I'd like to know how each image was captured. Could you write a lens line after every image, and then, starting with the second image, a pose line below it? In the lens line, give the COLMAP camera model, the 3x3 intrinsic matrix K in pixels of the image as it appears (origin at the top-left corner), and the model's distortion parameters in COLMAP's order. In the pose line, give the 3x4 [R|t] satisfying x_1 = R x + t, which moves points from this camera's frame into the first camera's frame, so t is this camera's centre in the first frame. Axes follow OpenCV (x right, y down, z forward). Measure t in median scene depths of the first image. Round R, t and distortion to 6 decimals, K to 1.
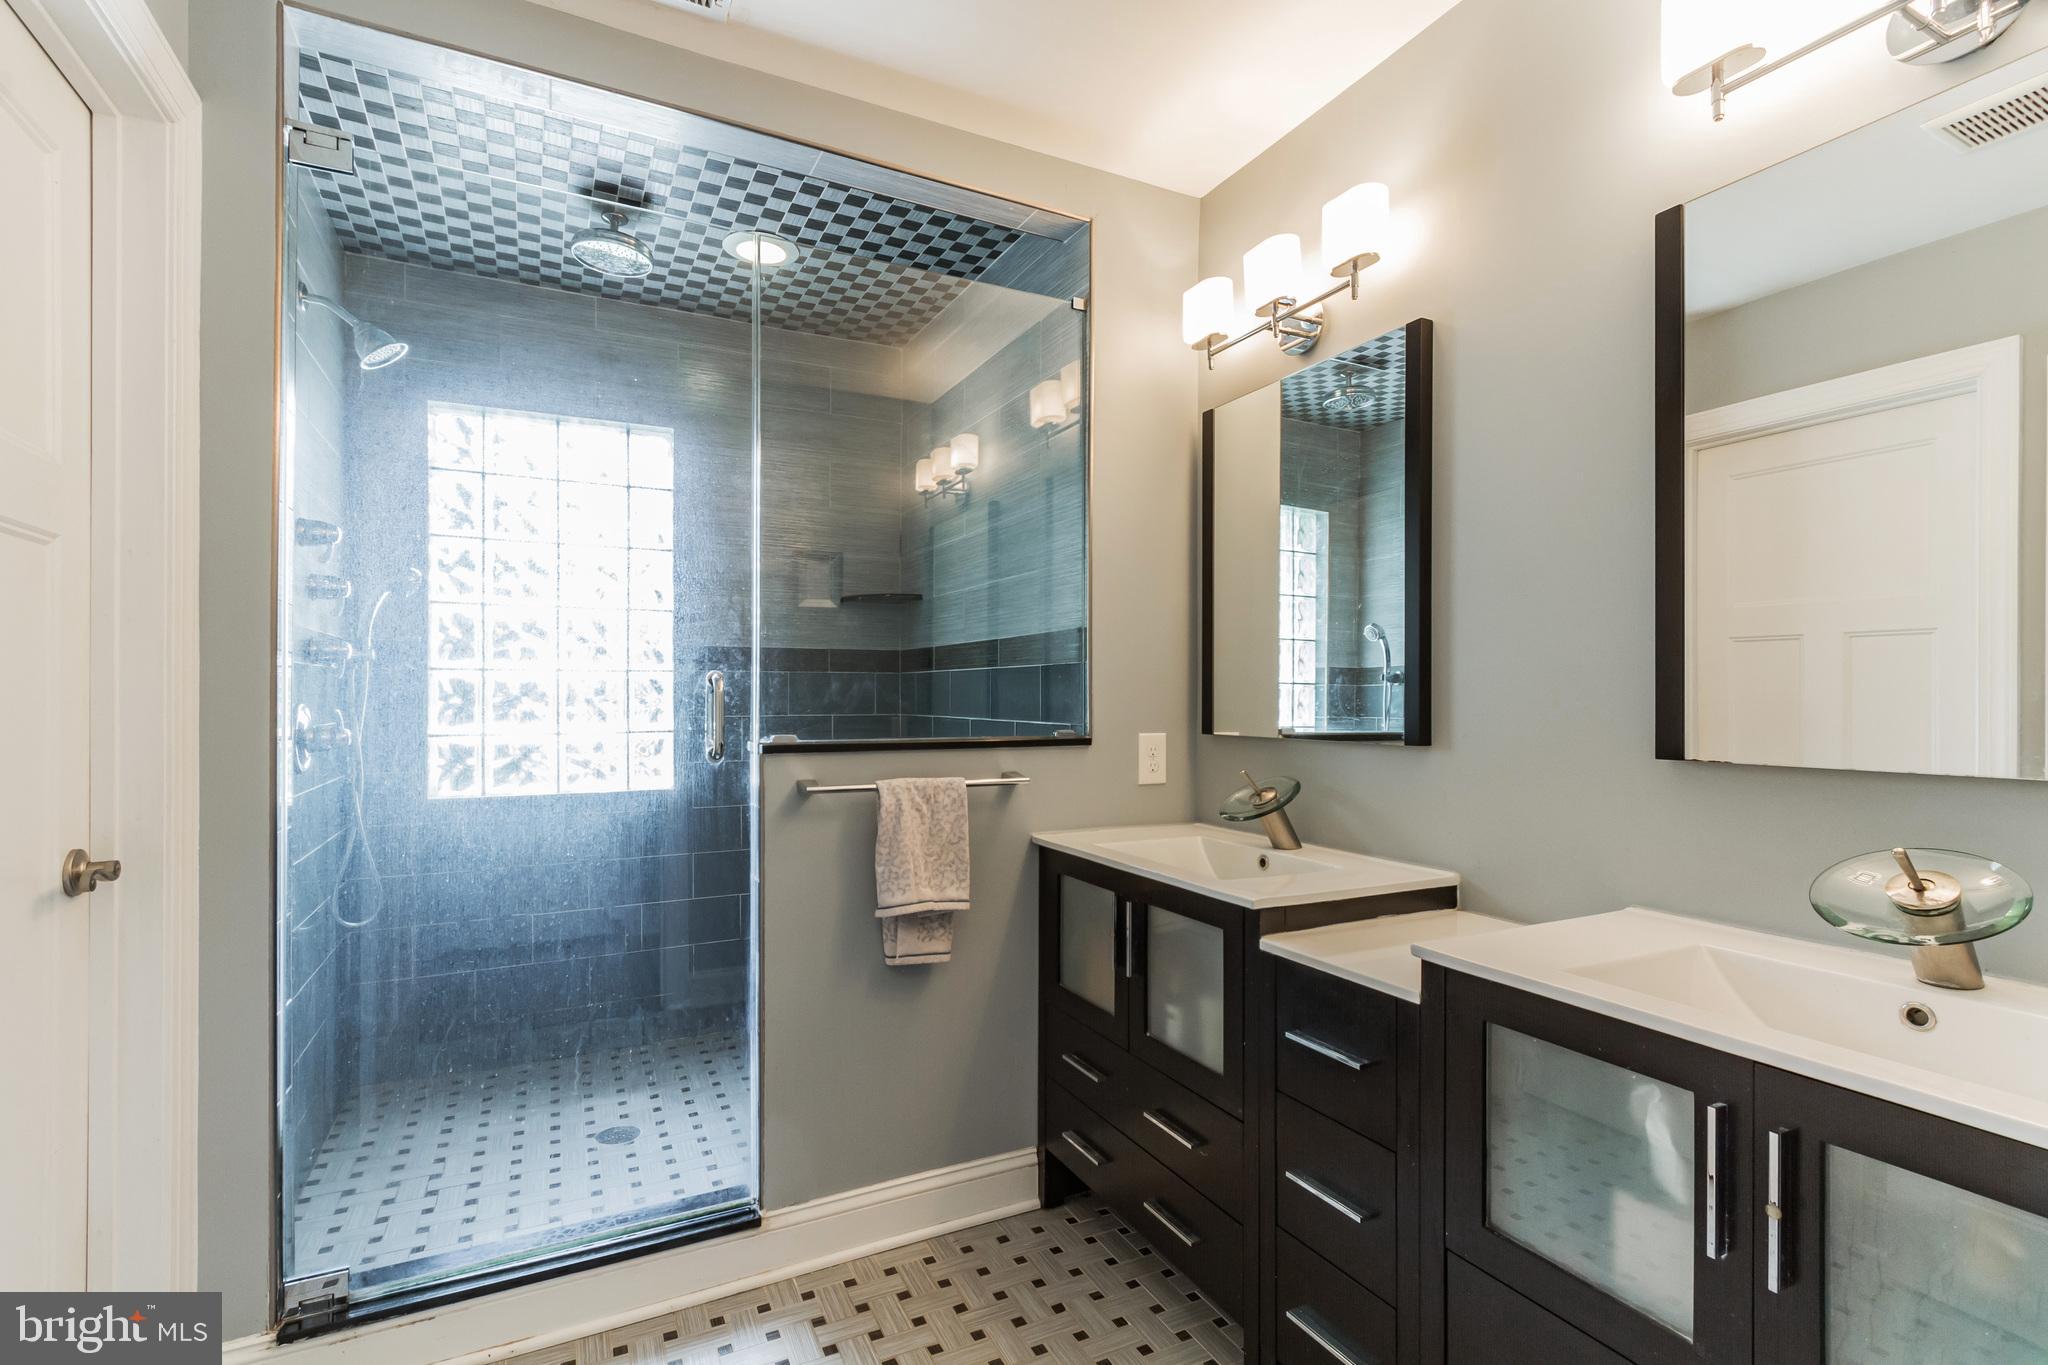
lens RADIAL K [[931.0, 0, 1001.5], [0, 931.0, 695.3], [0, 0, 1]] dist [-0.009622, 0.000804]
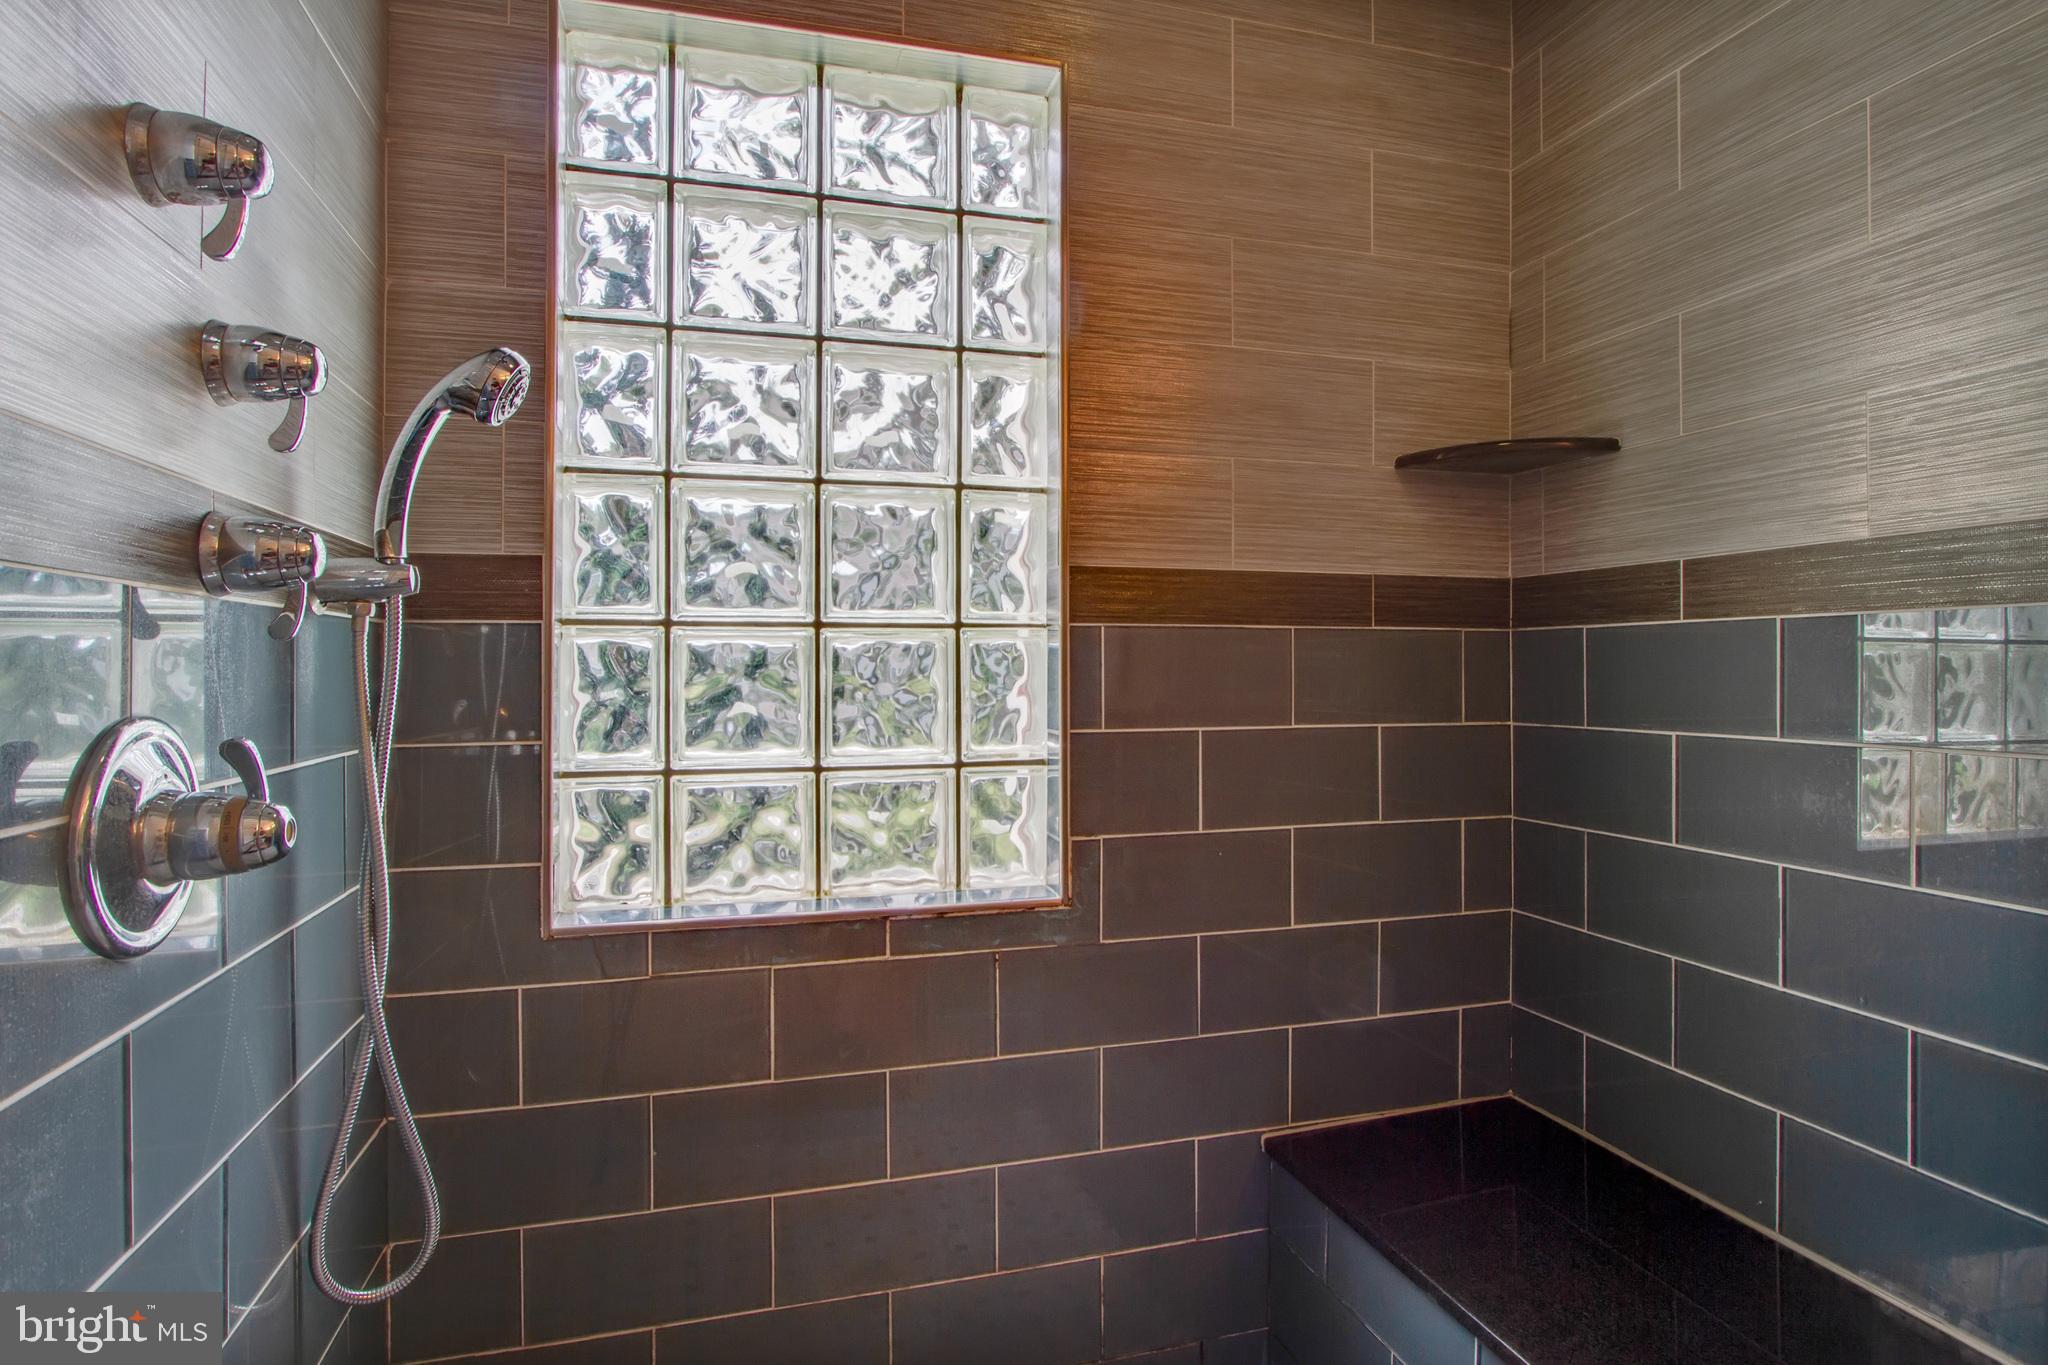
lens RADIAL K [[1097.4, 0, 927.3], [0, 1097.4, 662.1], [0, 0, 1]] dist [-0.002588, 0.000702]
pose [[0.967229, -0.002185, -0.253896, -0.467679], [-0.000137, 0.999958, -0.009125, -0.006808], [0.253905, 0.008860, 0.967188, 0.804169]]
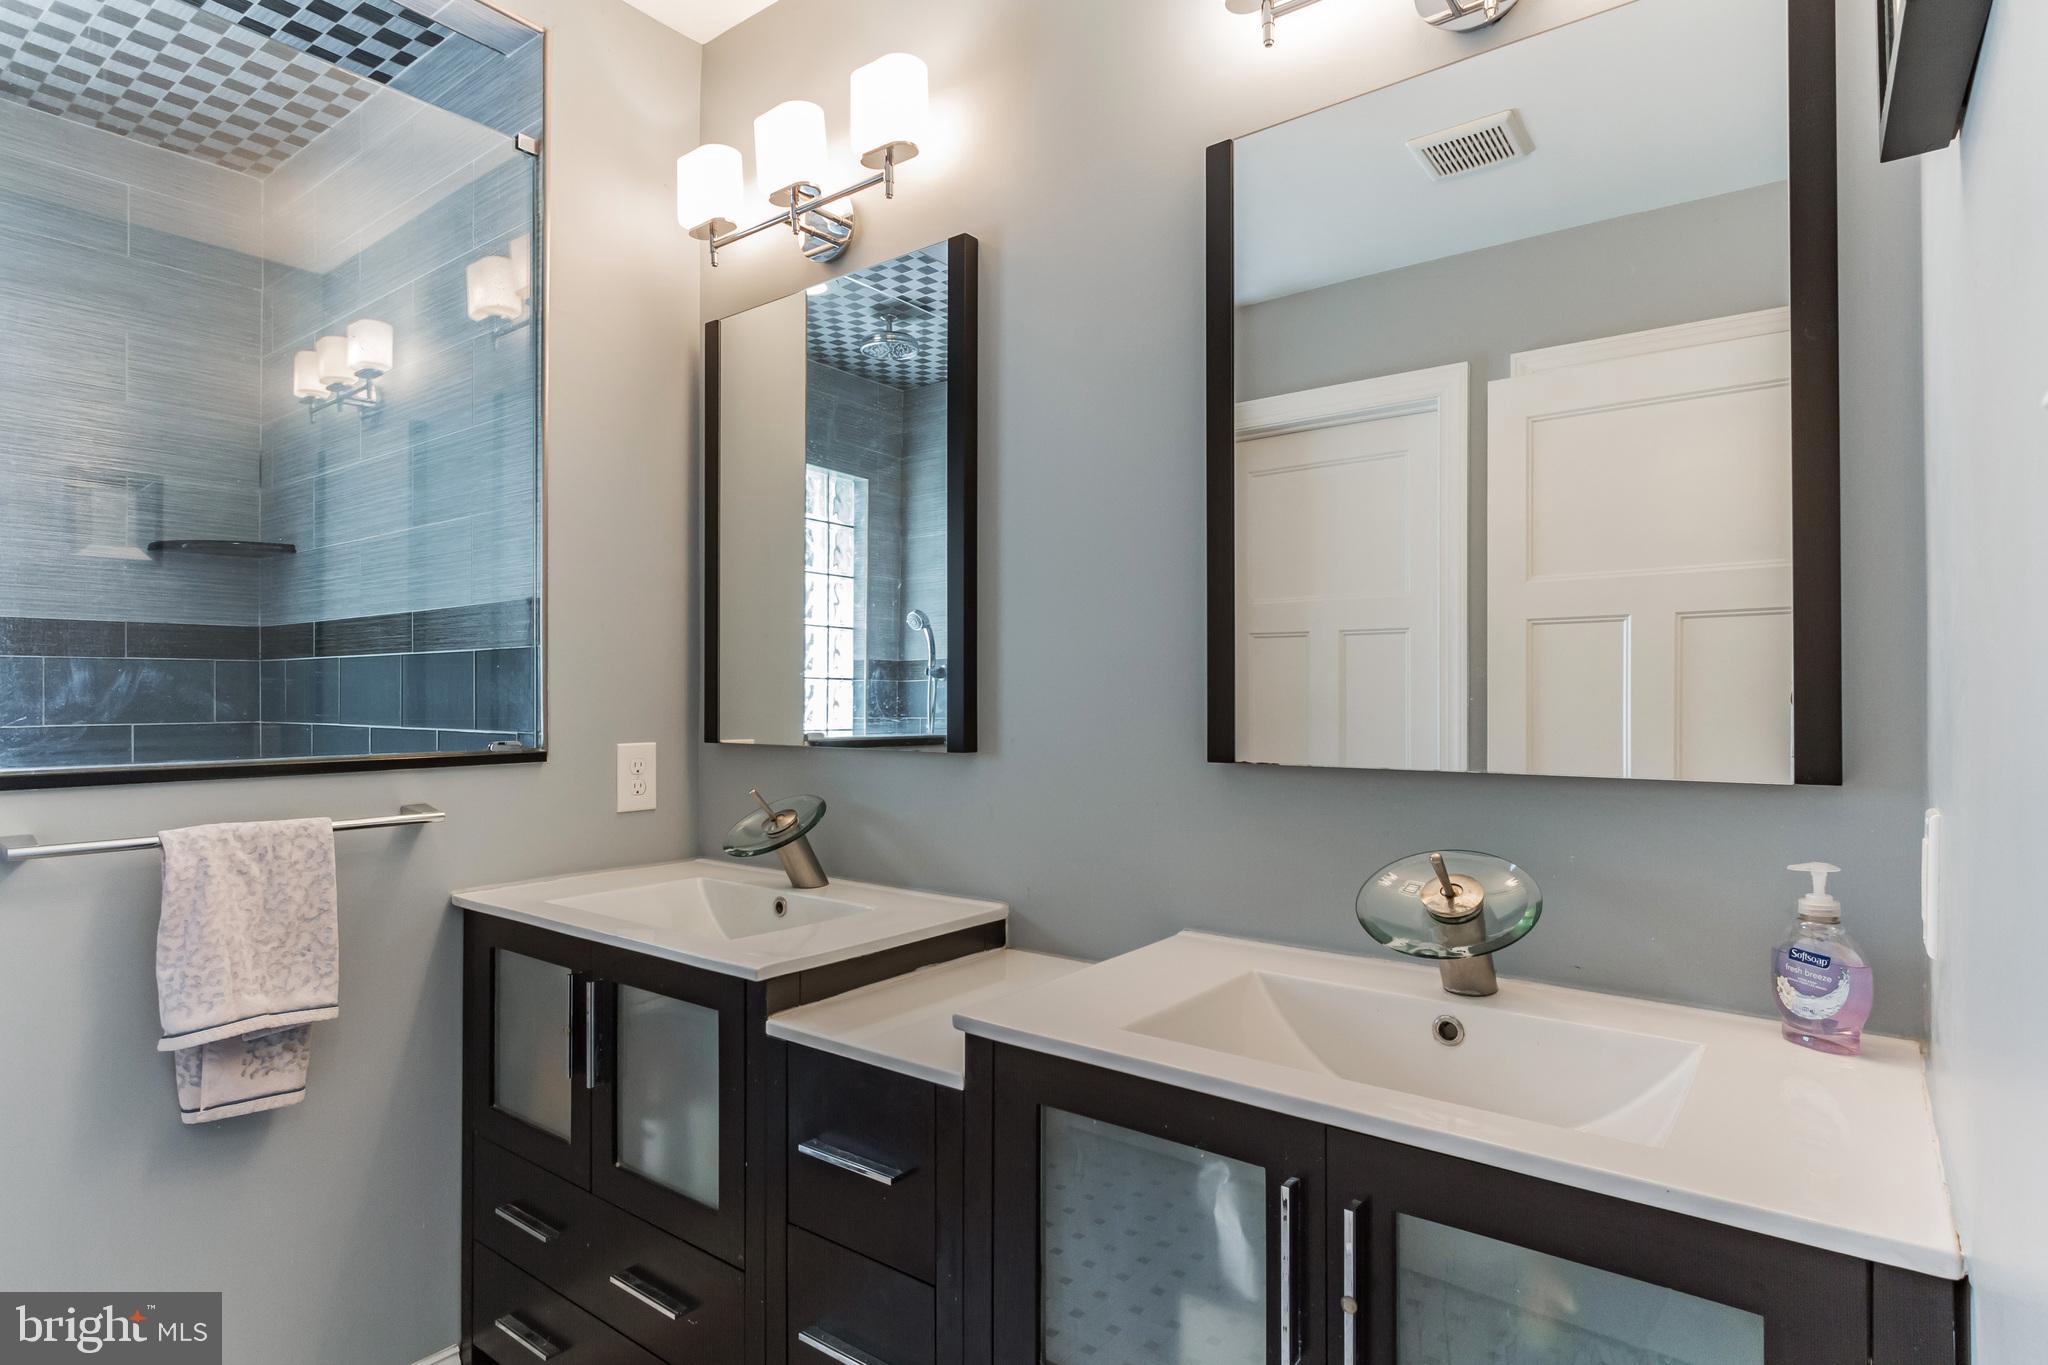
lens RADIAL K [[1097.4, 0, 1009.3], [0, 1097.4, 683.4], [0, 0, 1]] dist [-0.002588, 0.000702]
pose [[0.895443, 0.001994, 0.445172, 0.044297], [0.002217, 0.999958, -0.008939, 0.001667], [-0.445171, 0.008992, 0.895401, 0.091745]]
